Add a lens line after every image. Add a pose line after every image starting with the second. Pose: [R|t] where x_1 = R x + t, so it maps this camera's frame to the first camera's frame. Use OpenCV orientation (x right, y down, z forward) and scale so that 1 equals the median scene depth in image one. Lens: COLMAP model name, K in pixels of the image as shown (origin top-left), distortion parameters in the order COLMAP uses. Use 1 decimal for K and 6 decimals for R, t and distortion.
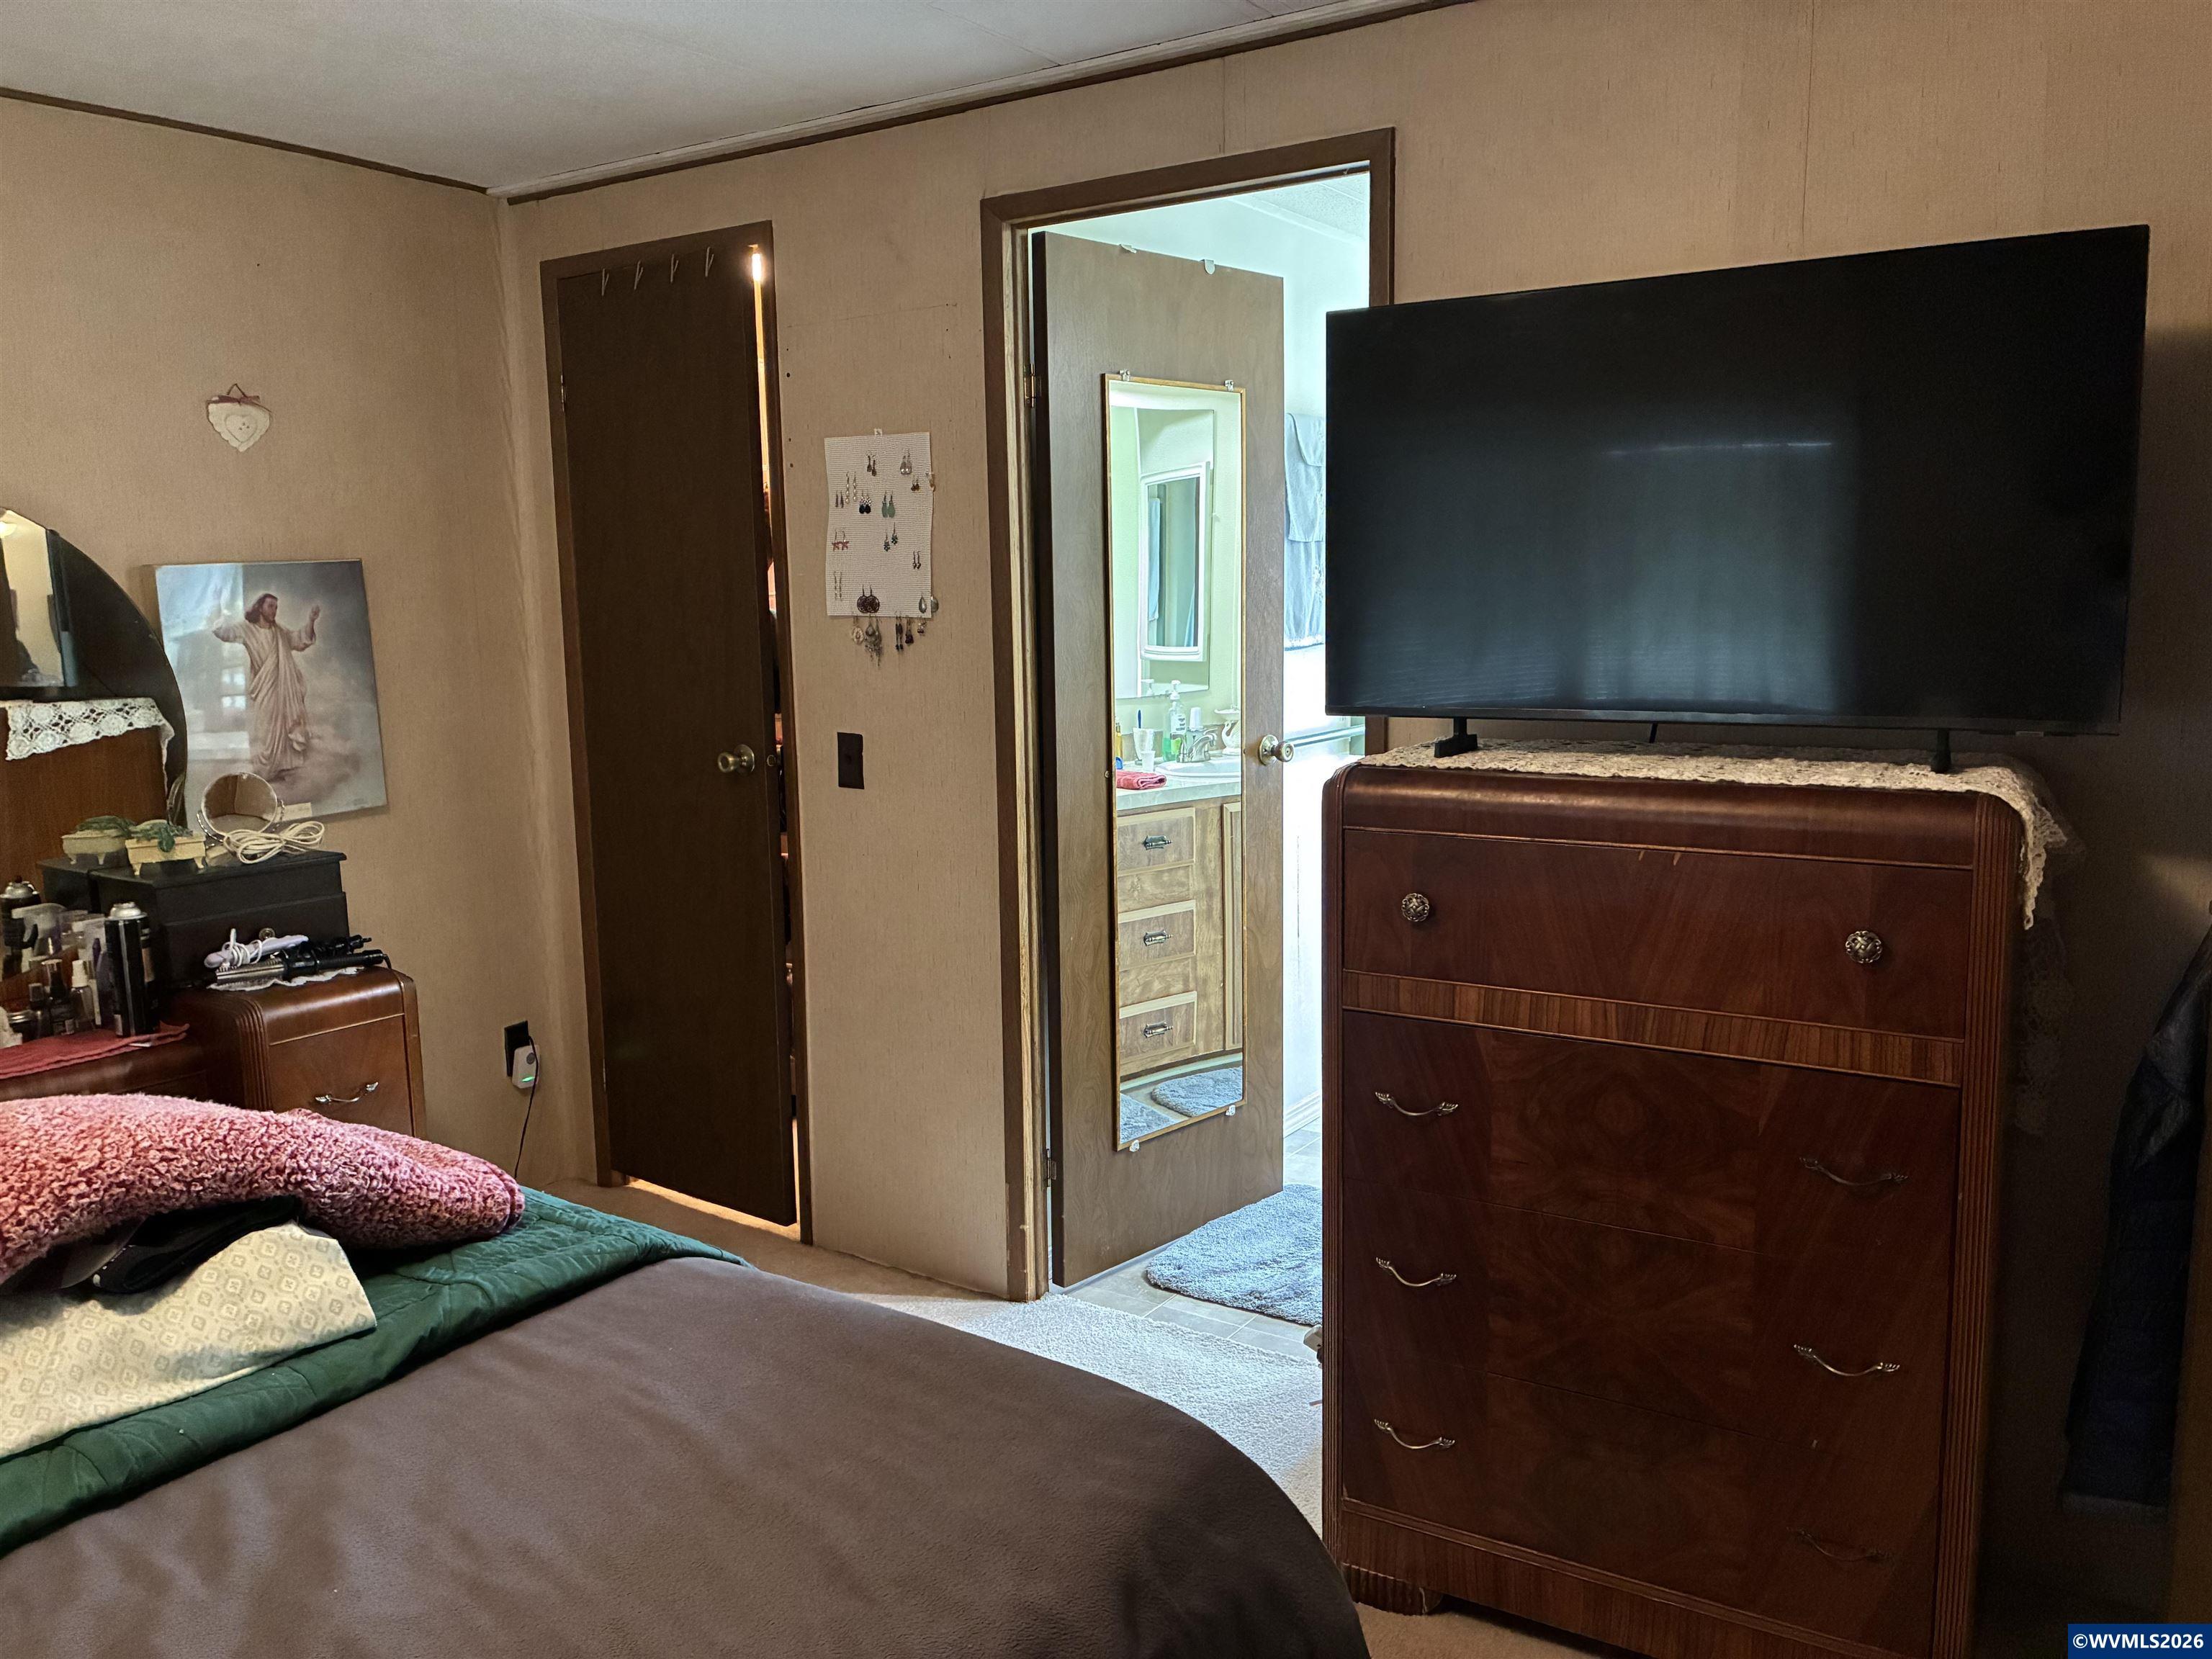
lens RADIAL K [[1687.3, 0, 1104.6], [0, 1687.3, 847.1], [0, 0, 1]] dist [0.000272, -0.007216]
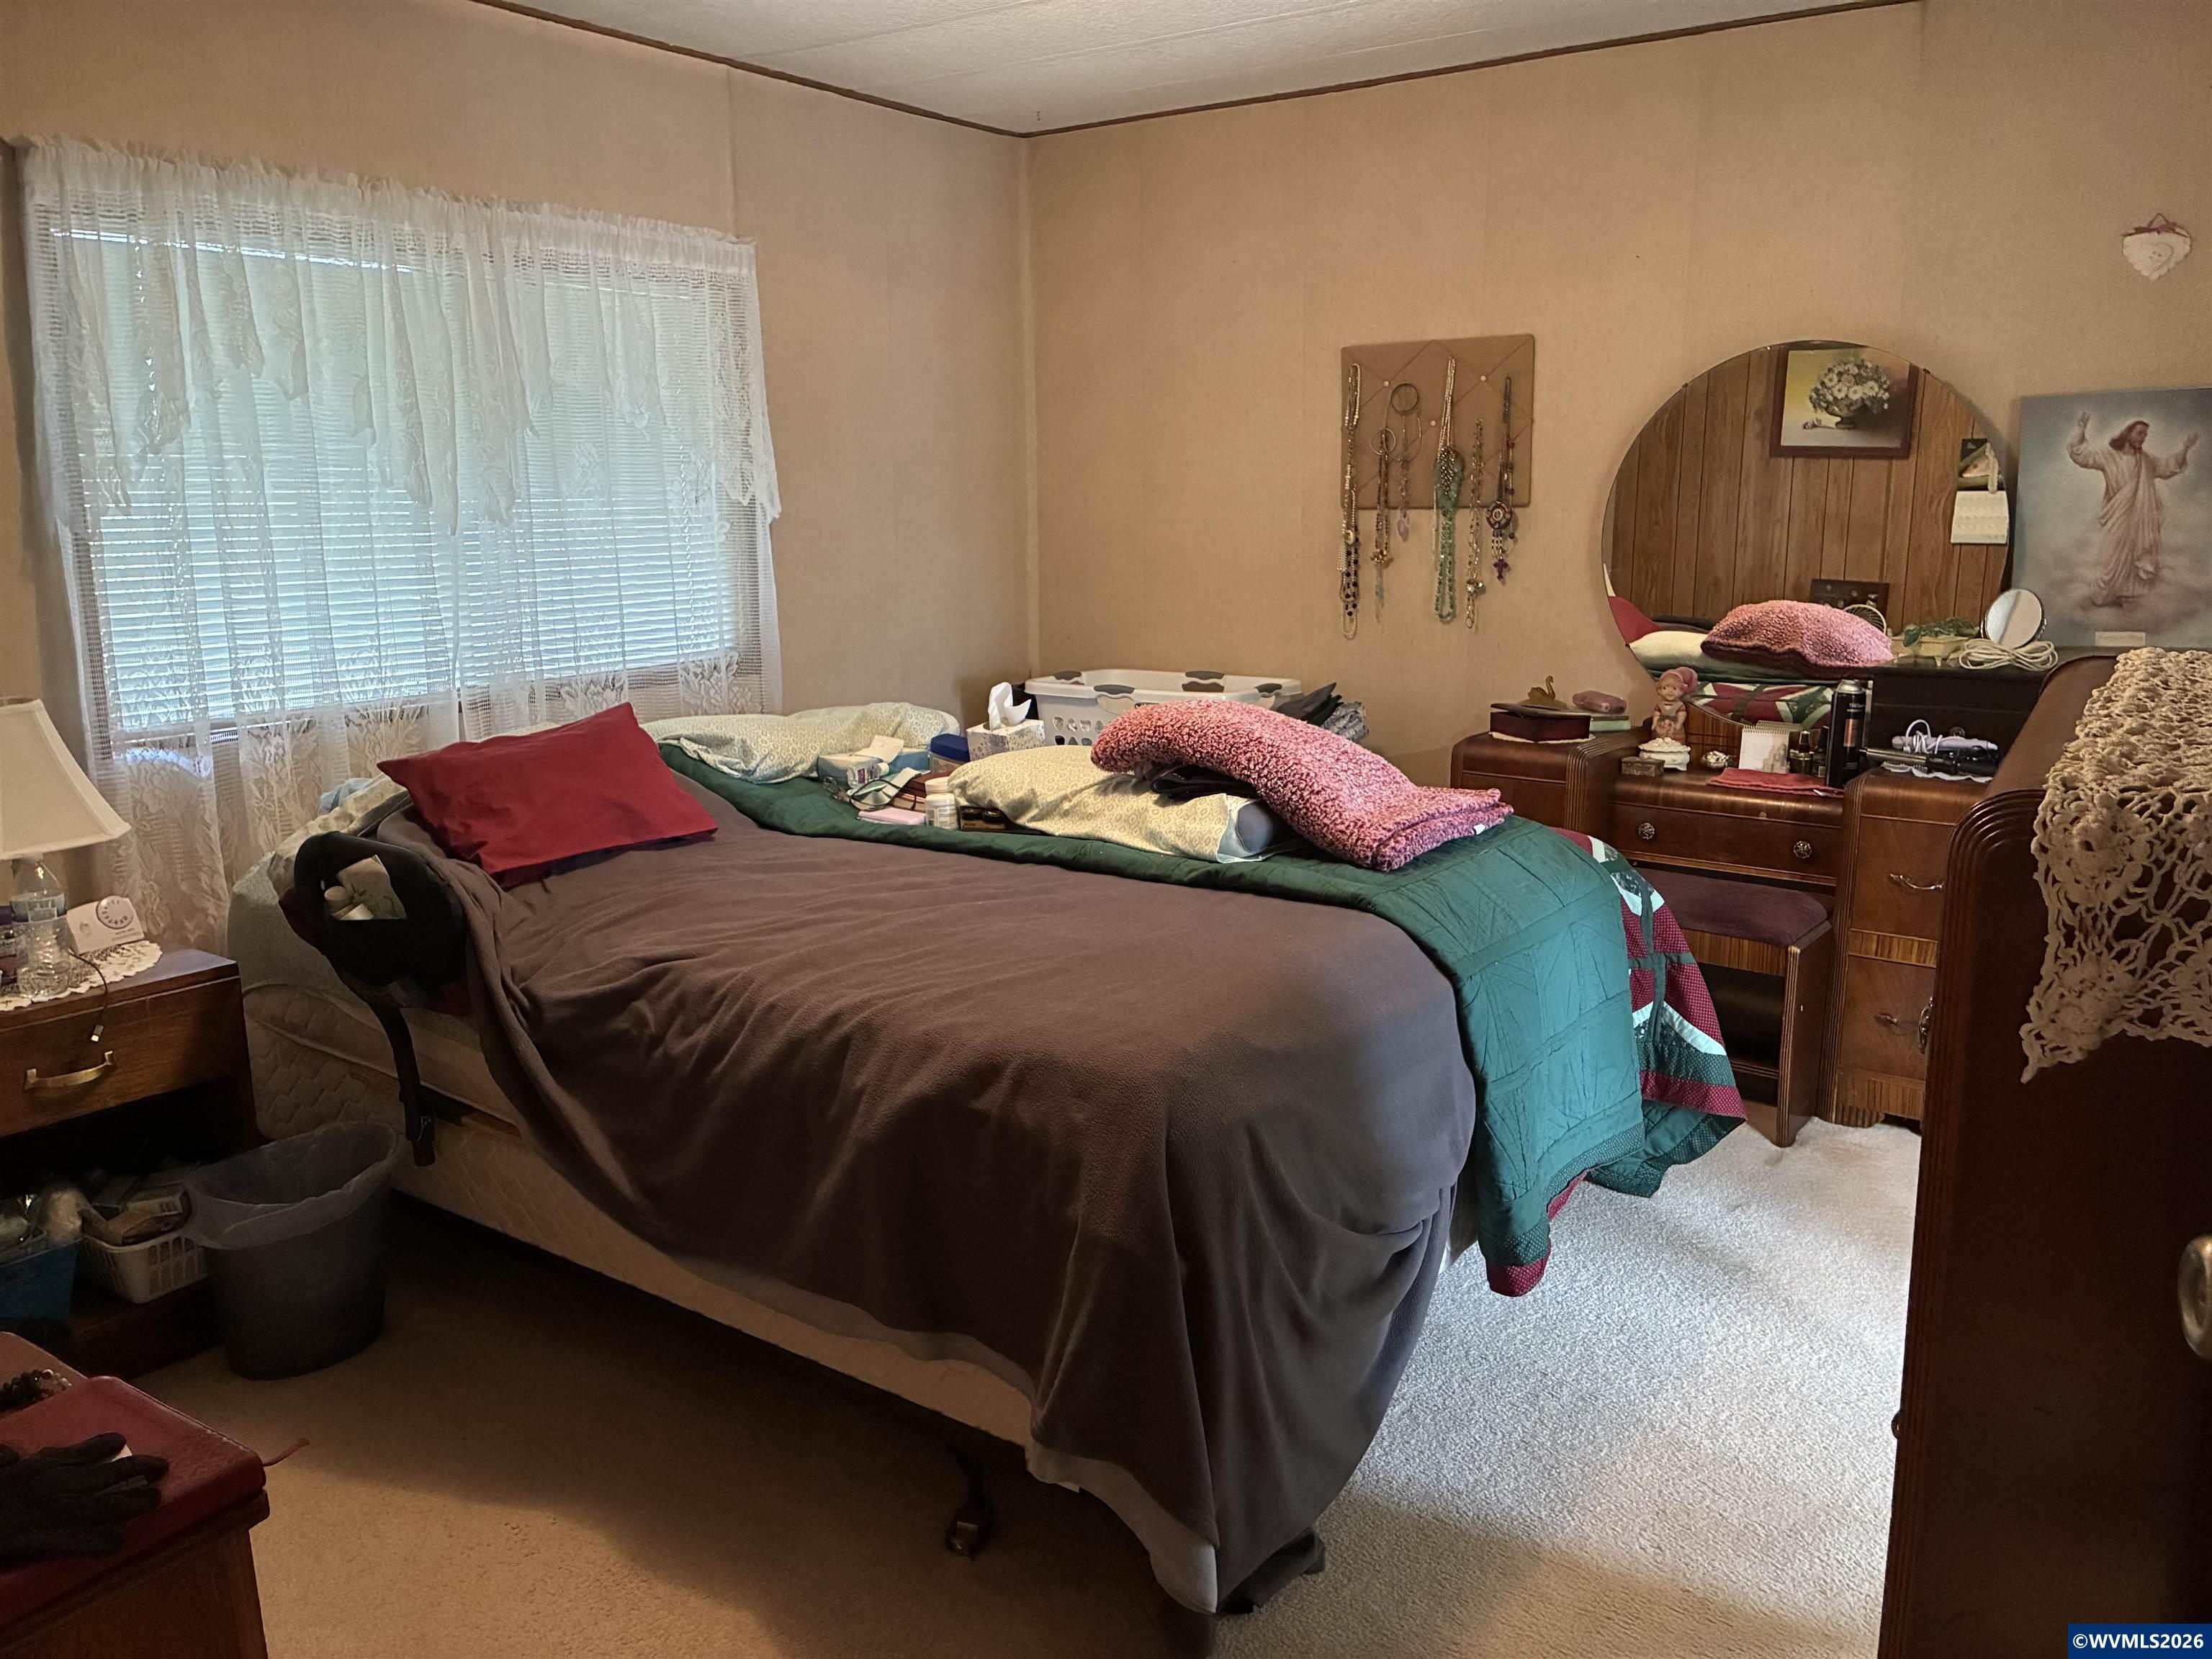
lens RADIAL K [[1687.3, 0, 1103.1], [0, 1687.3, 816.2], [0, 0, 1]] dist [0.000272, -0.007216]
pose [[-0.056191, 0.208972, -0.976306, 0.581578], [-0.140478, 0.966469, 0.214951, -0.050696], [0.988488, 0.149228, -0.024951, 0.443337]]
